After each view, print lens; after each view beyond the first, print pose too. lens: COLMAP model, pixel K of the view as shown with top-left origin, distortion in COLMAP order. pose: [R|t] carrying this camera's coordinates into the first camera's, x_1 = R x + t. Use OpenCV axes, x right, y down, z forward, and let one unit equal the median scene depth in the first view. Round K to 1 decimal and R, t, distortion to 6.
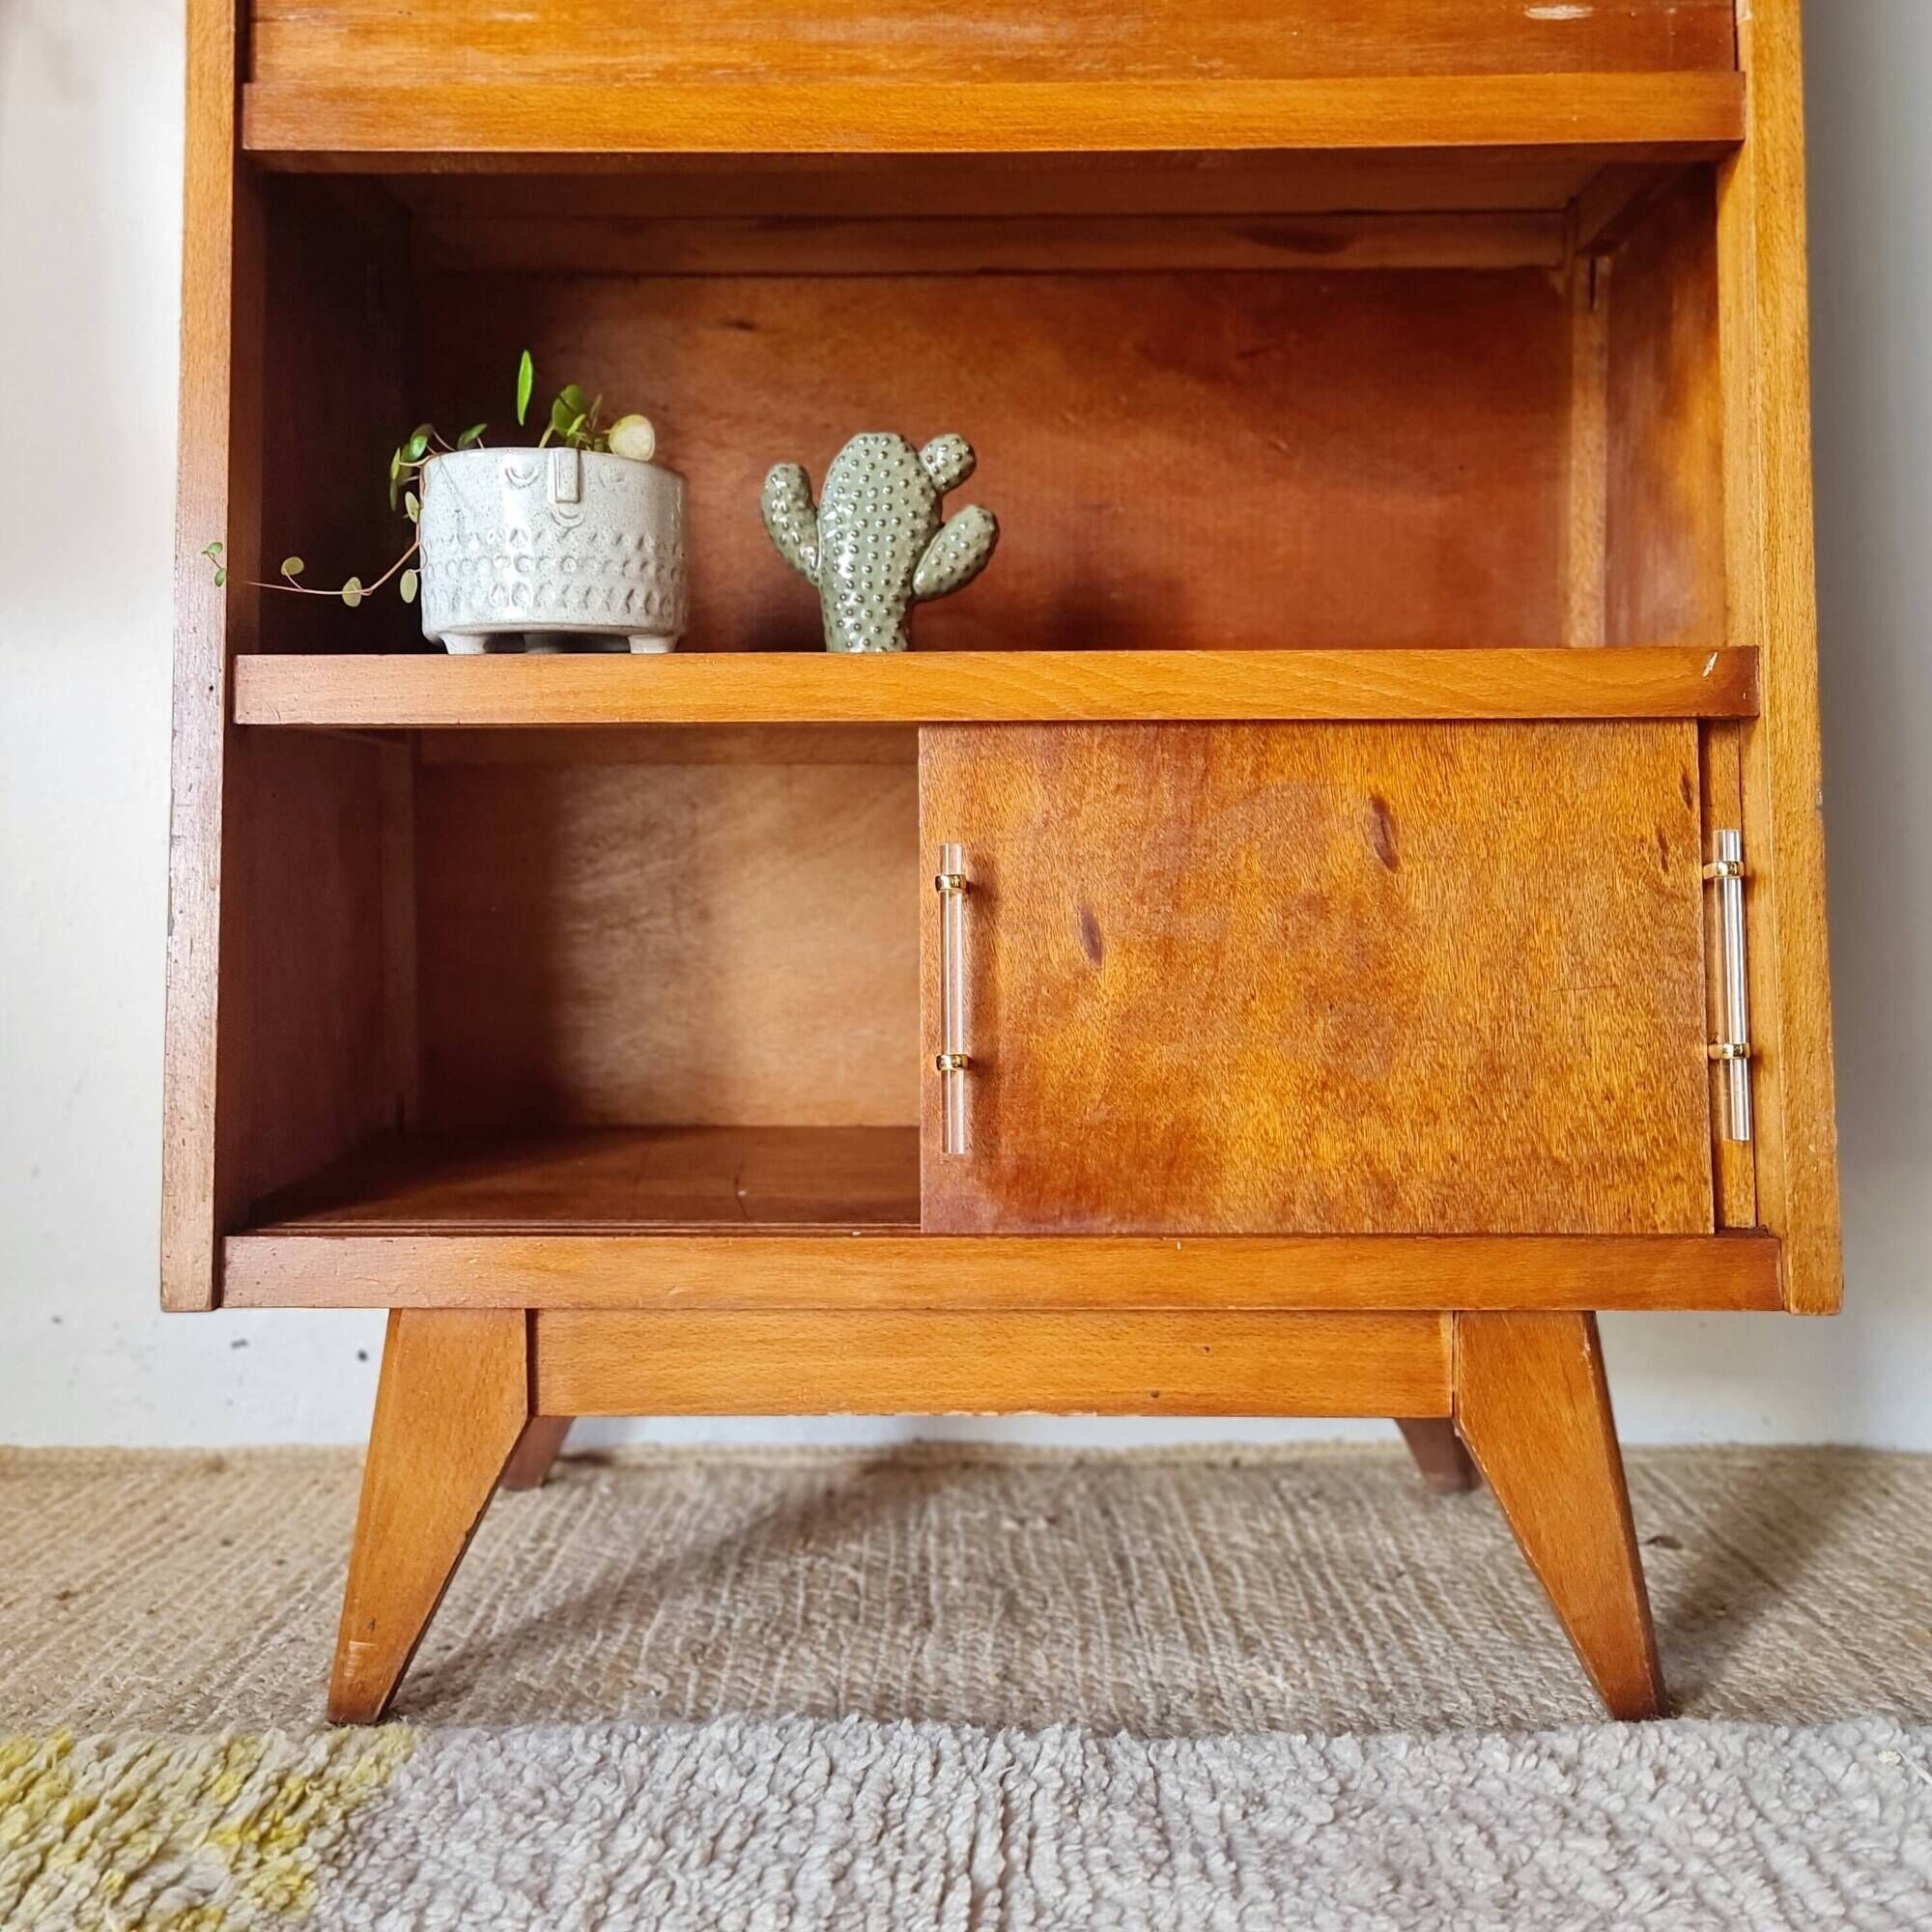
lens RADIAL K [[1922.7, 0, 941.2], [0, 1922.7, 949.0], [0, 0, 1]] dist [0.032167, 0.000000]
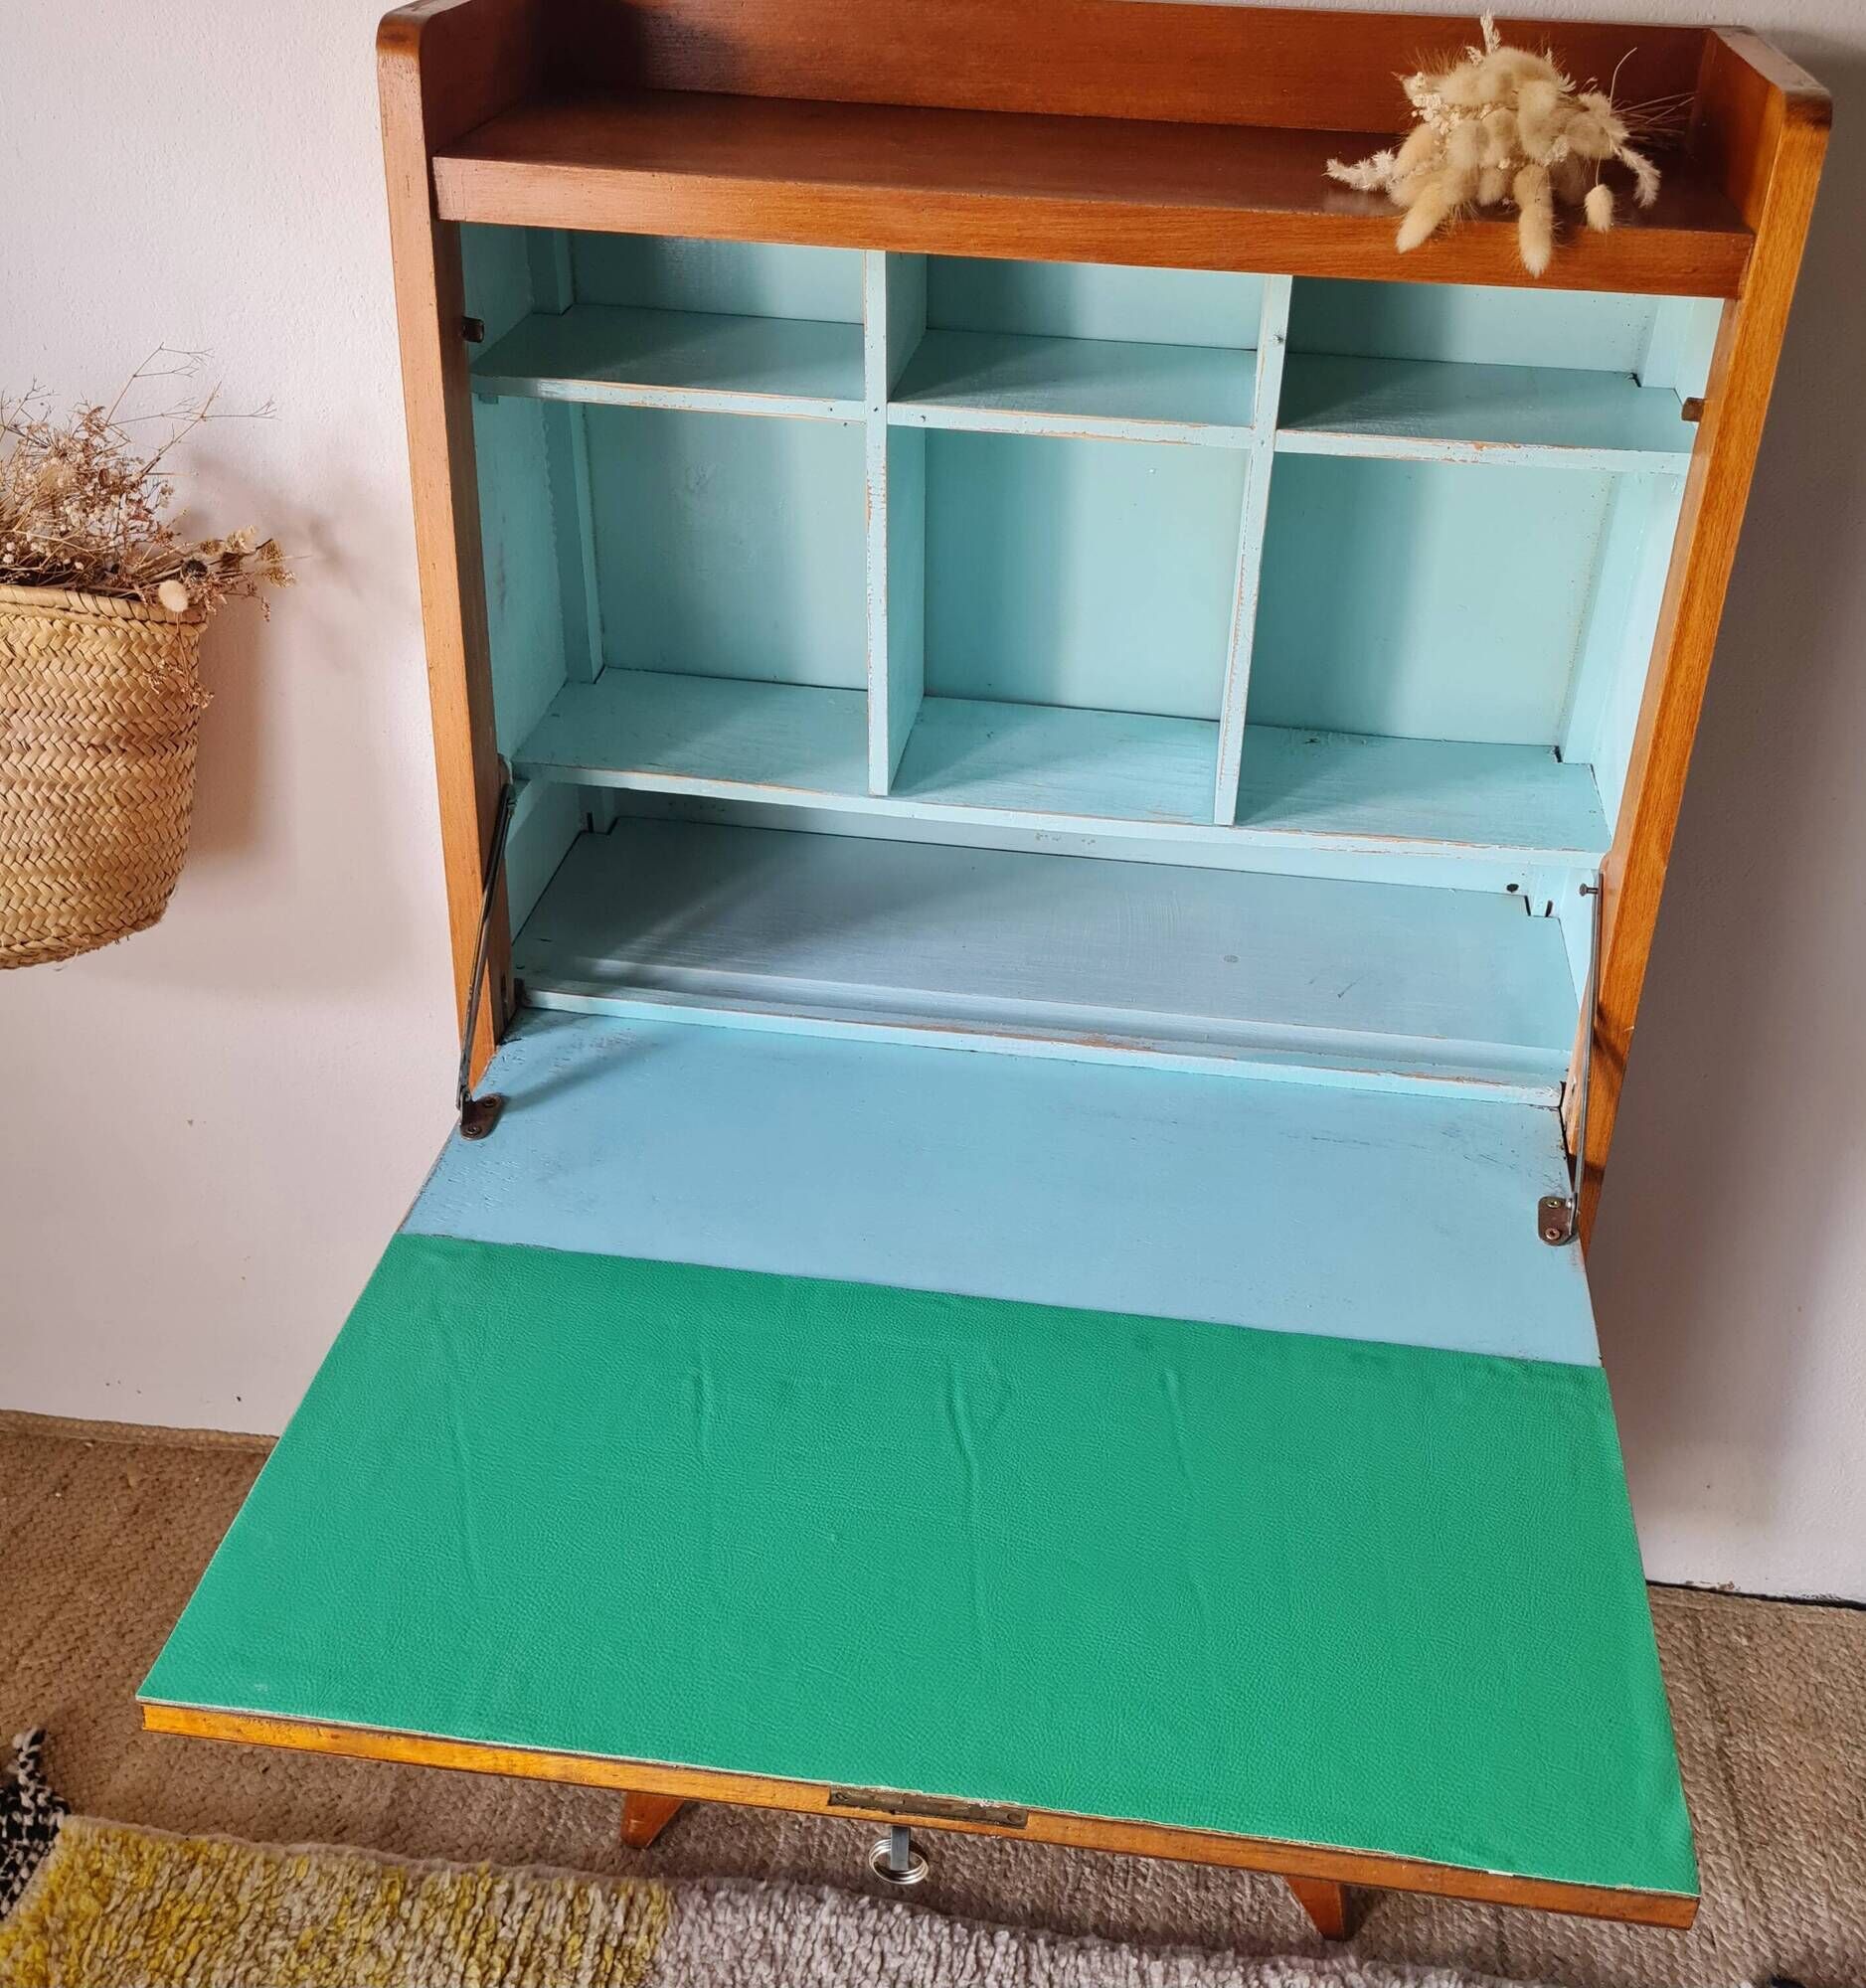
lens RADIAL K [[1951.0, 0, 995.0], [0, 1951.0, 934.4], [0, 0, 1]] dist [0.038885, 0.000000]
pose [[0.994108, 0.083405, -0.069237, 0.088450], [-0.039081, 0.871545, 0.488755, -1.201603], [0.101108, -0.483169, 0.869669, -0.163241]]
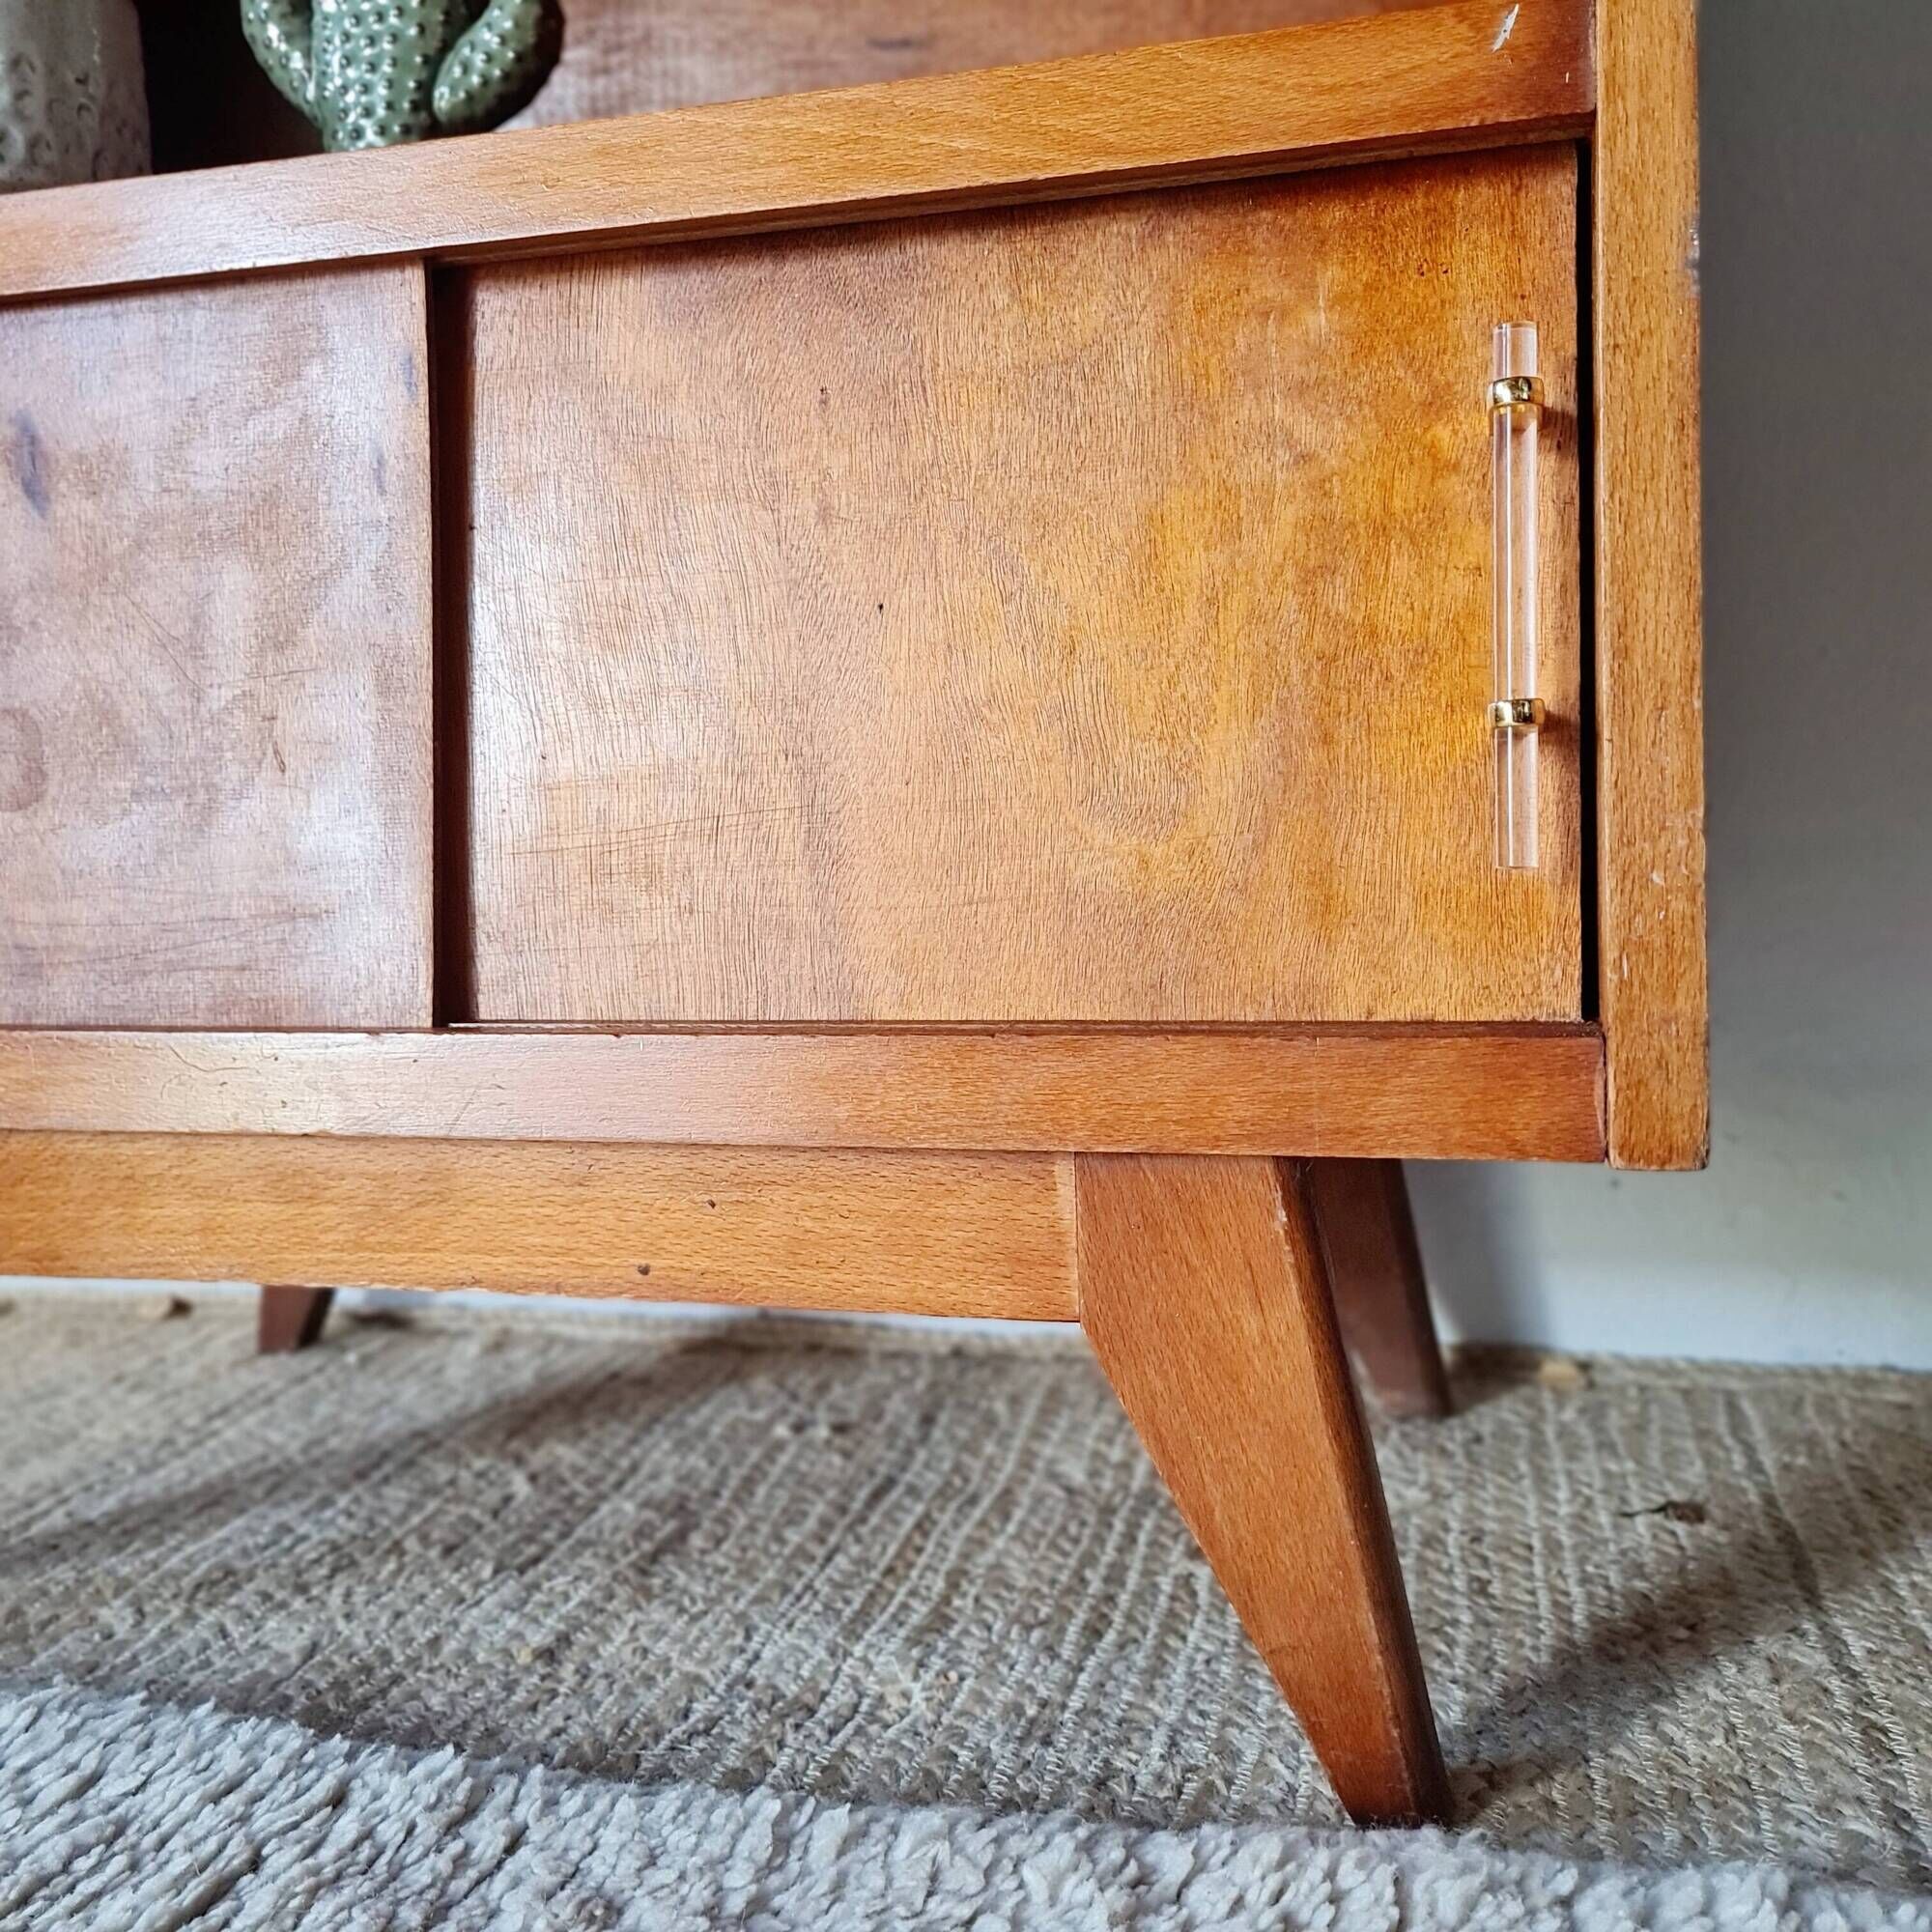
lens RADIAL K [[1922.7, 0, 959.2], [0, 1922.7, 951.6], [0, 0, 1]] dist [0.032167, 0.000000]
pose [[0.967752, -0.006599, -0.251817, 0.356800], [0.025322, 0.997142, 0.071184, 0.071512], [0.250628, -0.075265, 0.965153, 0.365416]]
